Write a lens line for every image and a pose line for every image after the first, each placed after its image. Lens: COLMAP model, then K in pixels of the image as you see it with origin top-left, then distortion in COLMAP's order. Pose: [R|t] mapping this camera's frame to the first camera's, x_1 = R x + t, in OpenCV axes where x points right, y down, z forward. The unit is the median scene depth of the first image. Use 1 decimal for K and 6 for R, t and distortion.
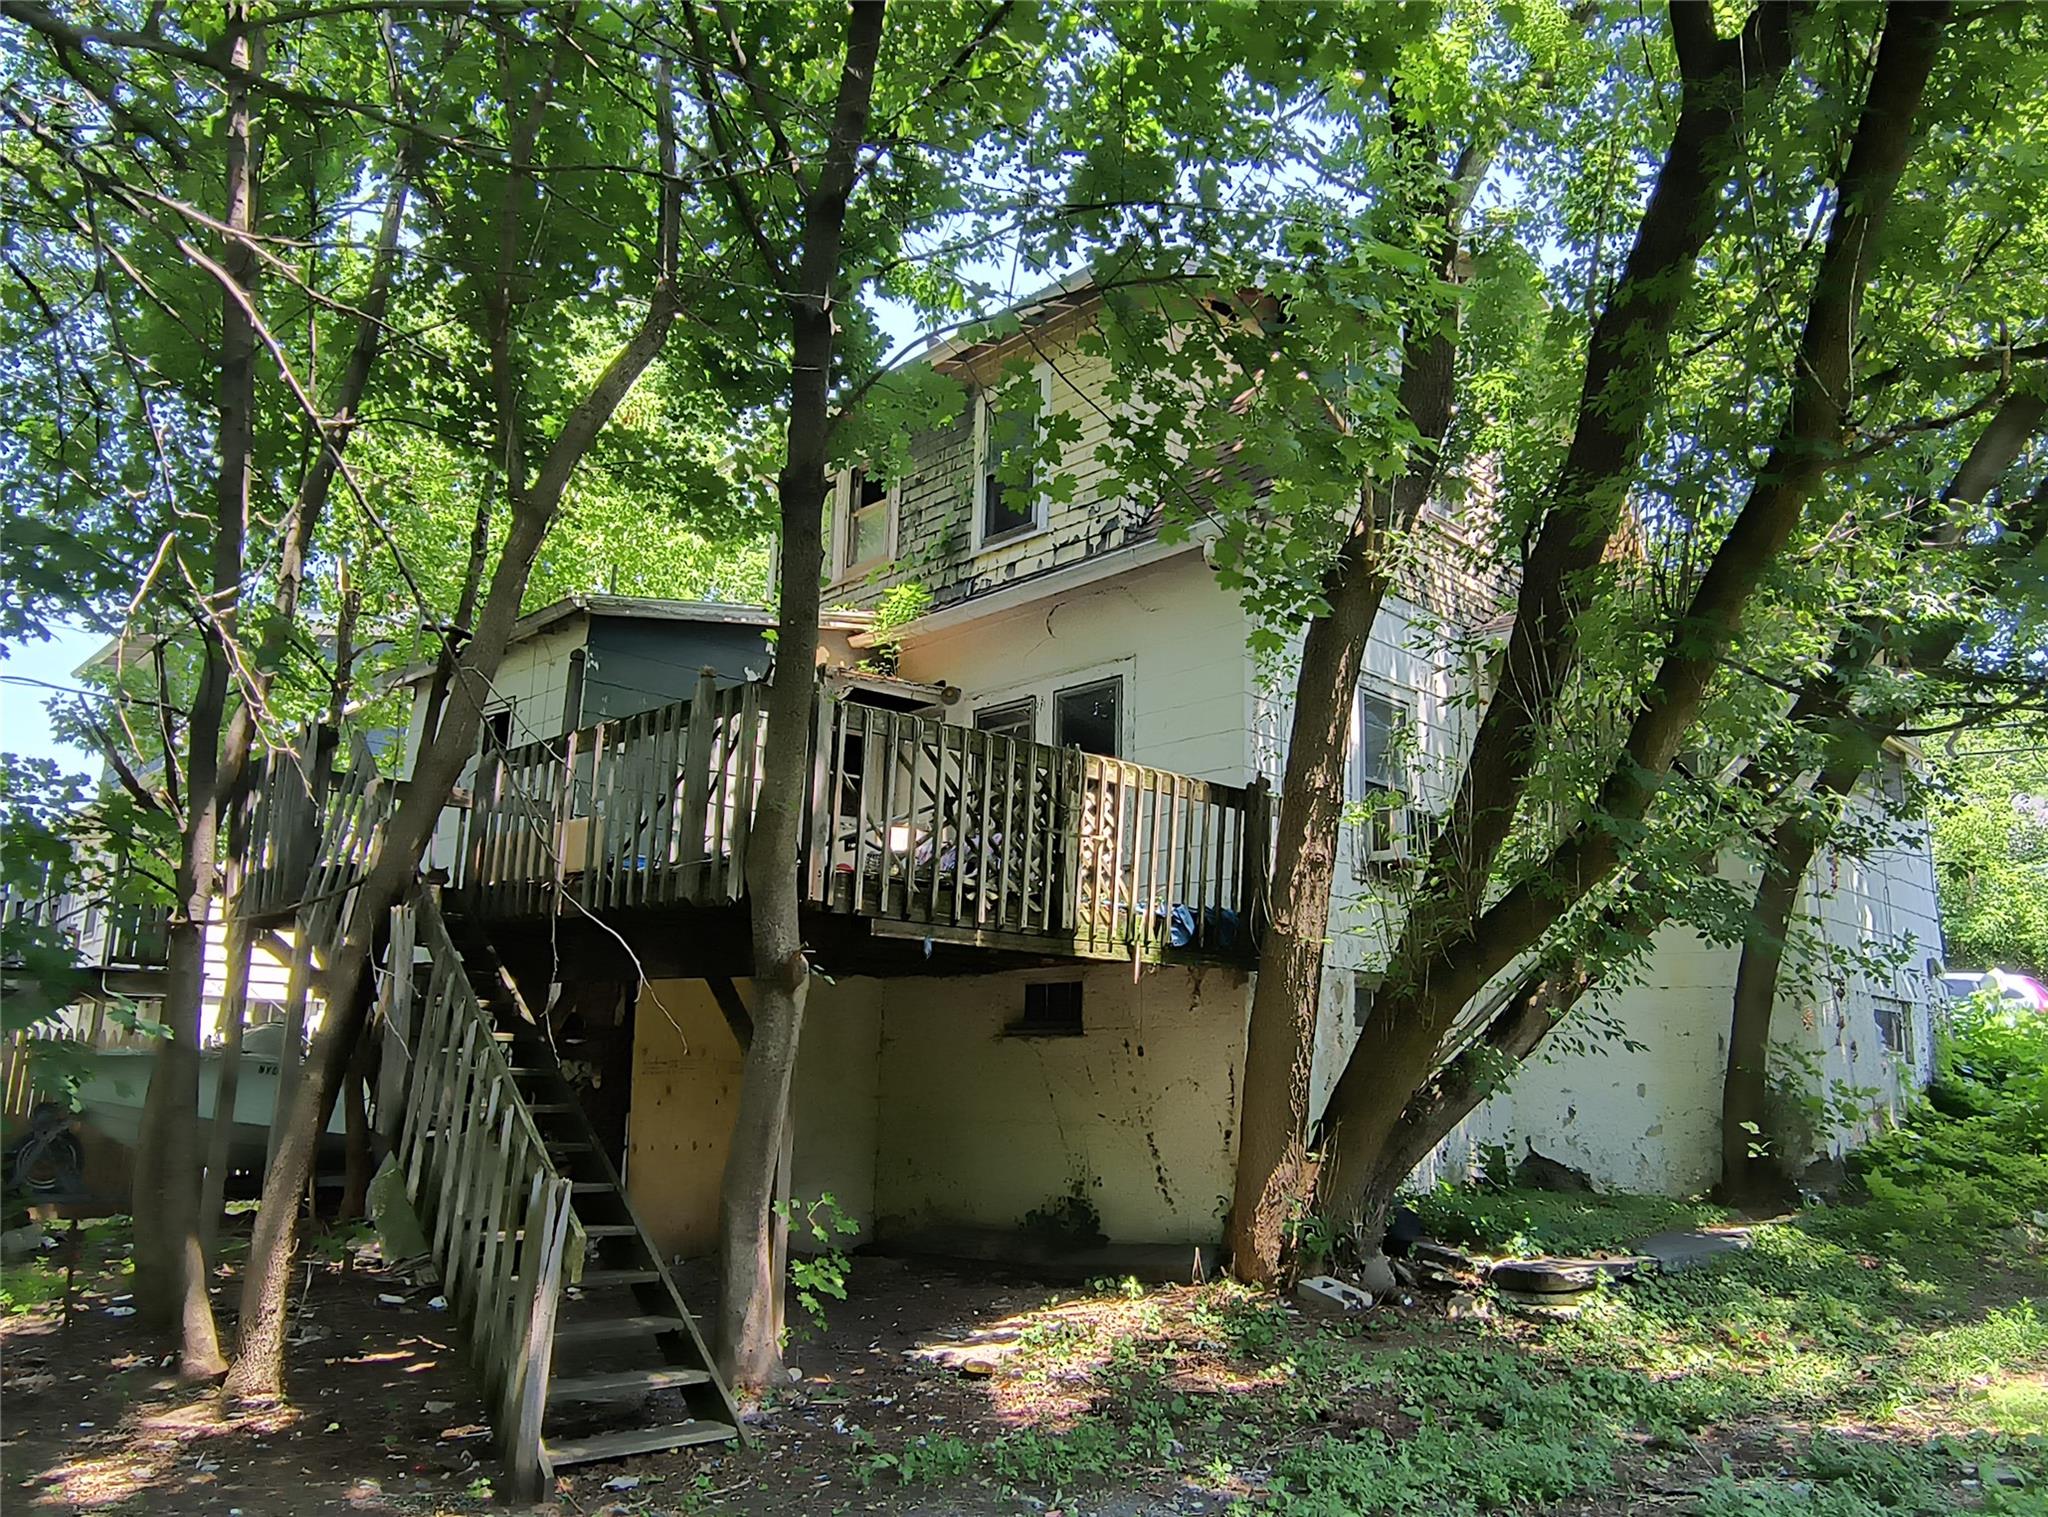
lens RADIAL K [[1478.4, 0, 1024.0], [0, 1478.4, 758.5], [0, 0, 1]] dist [-0.008942, -0.006493]
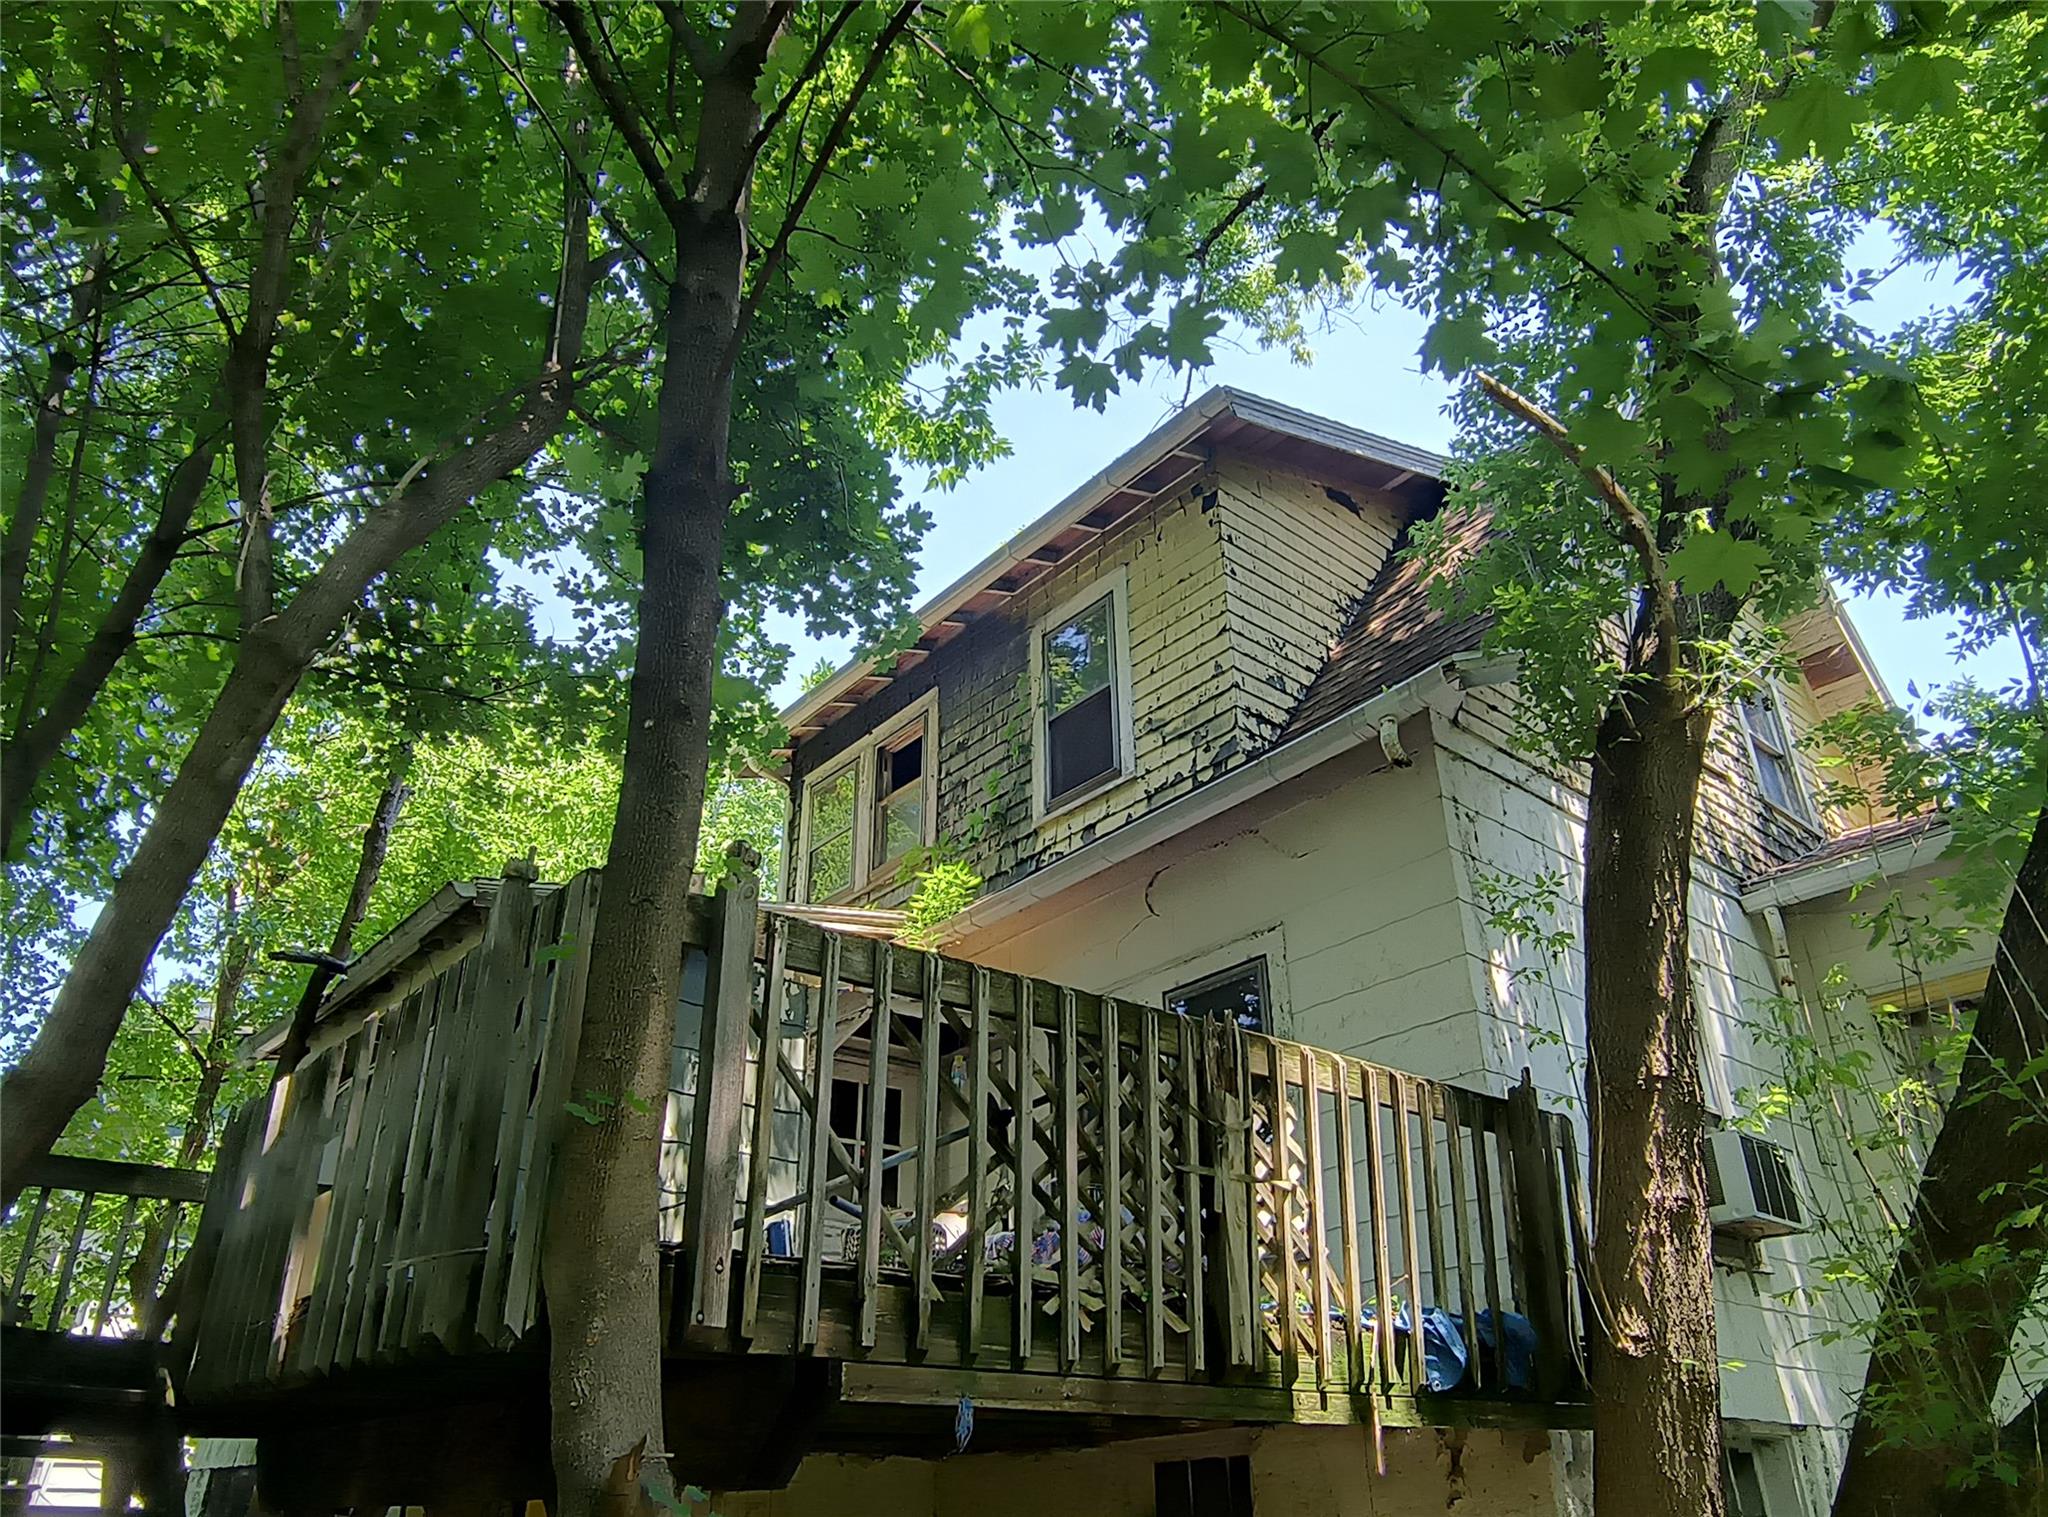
lens RADIAL K [[1478.4, 0, 1024.0], [0, 1478.4, 758.5], [0, 0, 1]] dist [-0.008942, -0.006493]
pose [[0.997008, -0.064289, -0.042923, -0.010254], [0.050054, 0.960058, -0.275288, 0.047624], [0.058906, 0.272316, 0.960403, 0.426265]]
